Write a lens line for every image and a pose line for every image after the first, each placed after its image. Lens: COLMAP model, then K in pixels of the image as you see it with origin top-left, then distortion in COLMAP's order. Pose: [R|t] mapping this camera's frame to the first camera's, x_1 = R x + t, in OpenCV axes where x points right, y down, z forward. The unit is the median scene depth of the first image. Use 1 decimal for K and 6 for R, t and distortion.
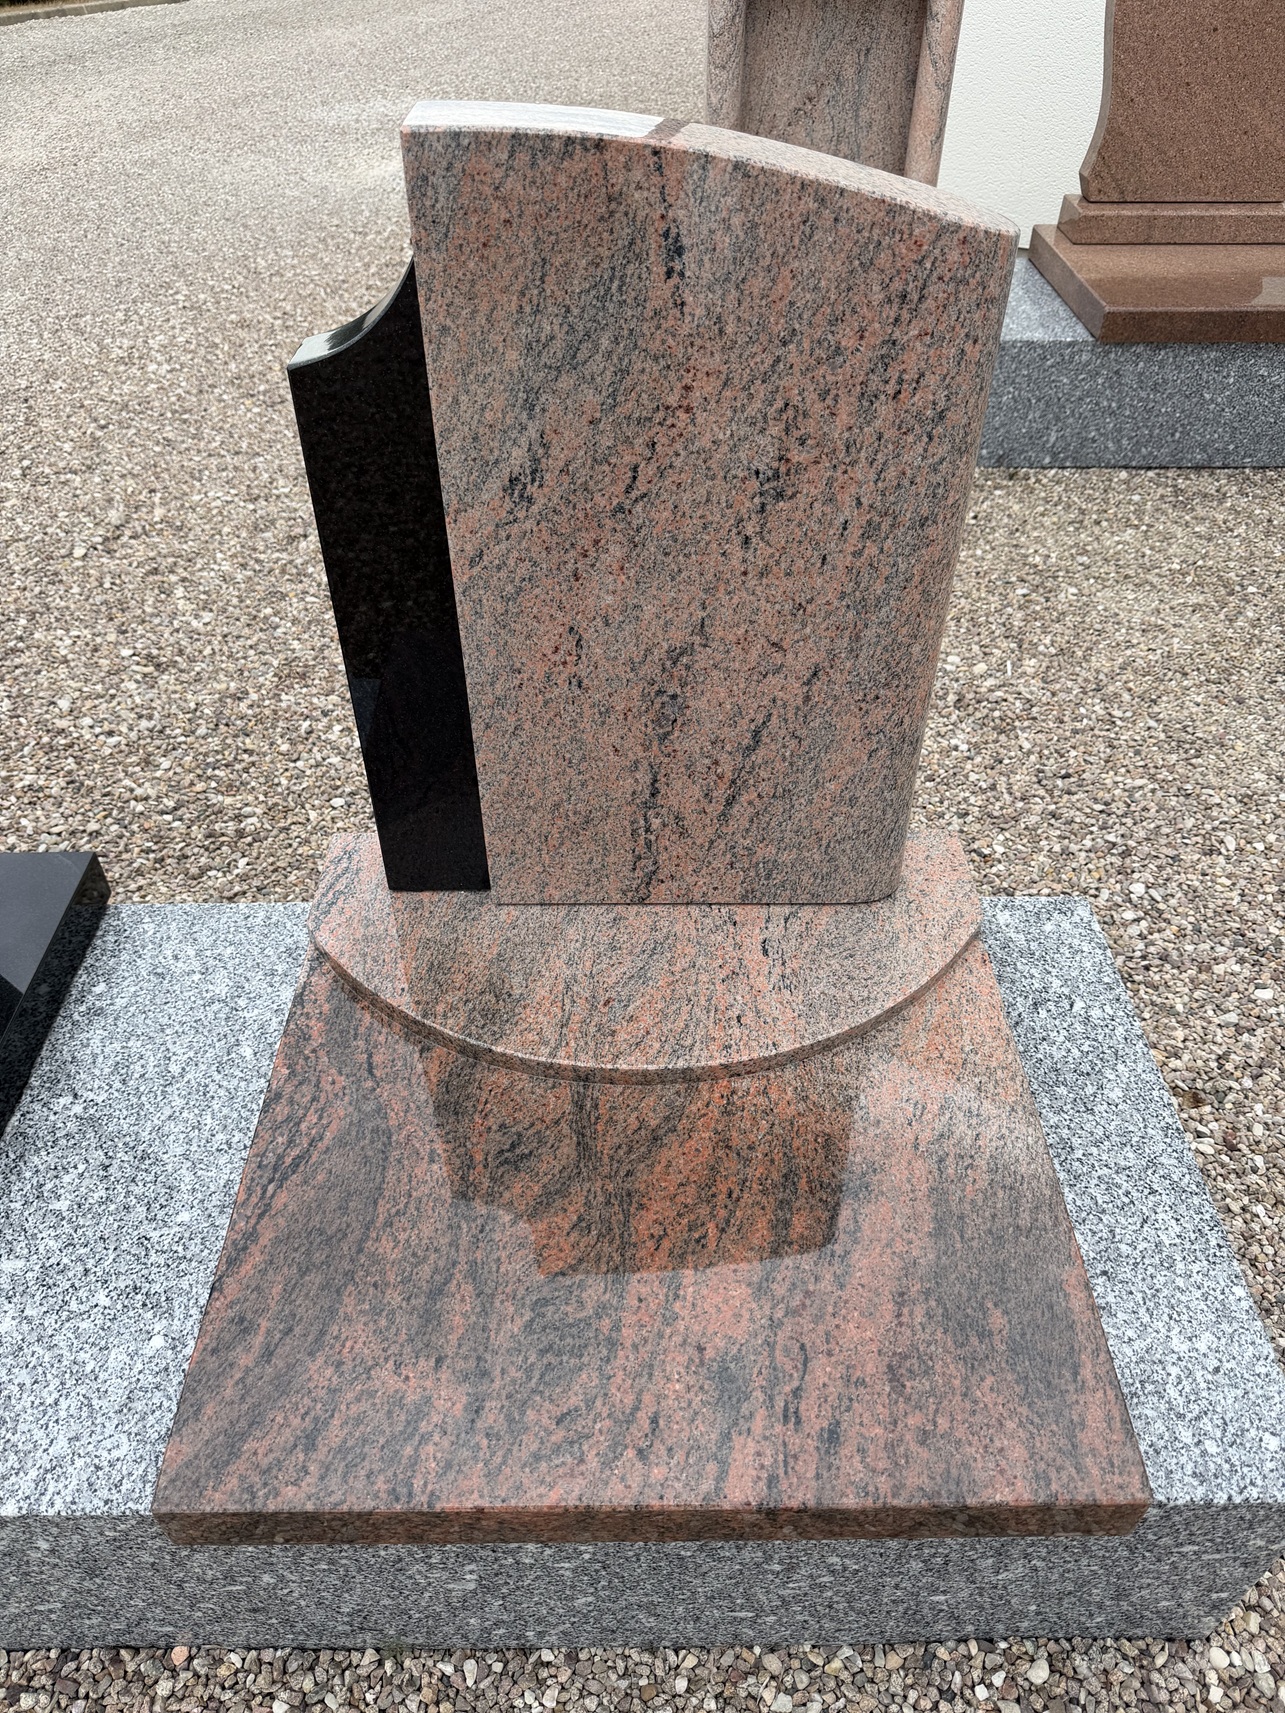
lens RADIAL K [[1198.0, 0, 641.2], [0, 1198.0, 851.9], [0, 0, 1]] dist [0.008464, -0.008278]
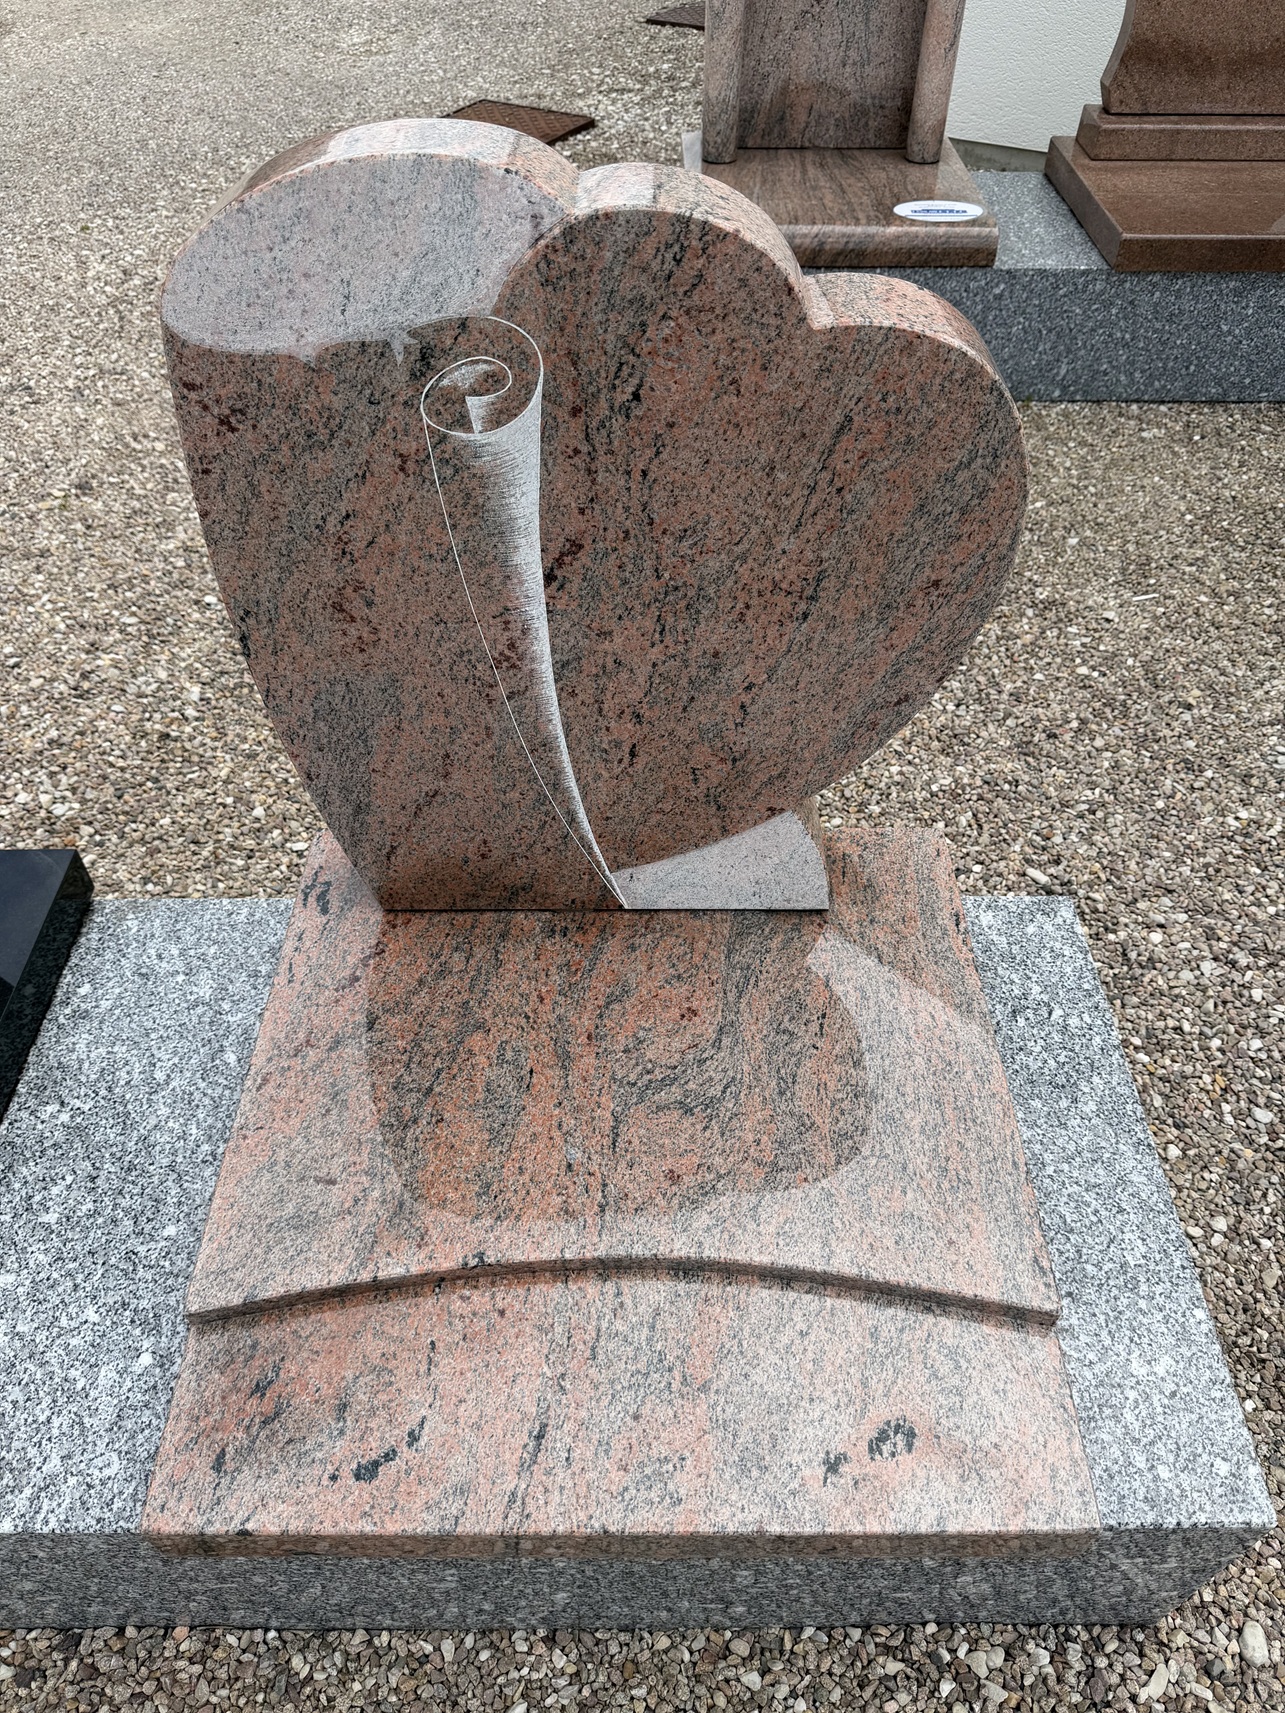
lens RADIAL K [[1198.0, 0, 642.7], [0, 1198.0, 856.1], [0, 0, 1]] dist [0.008464, -0.008278]
pose [[0.999991, 0.004046, -0.001400, 0.020456], [-0.003916, 0.996569, 0.082671, -0.097463], [0.001730, -0.082665, 0.996576, 0.009314]]
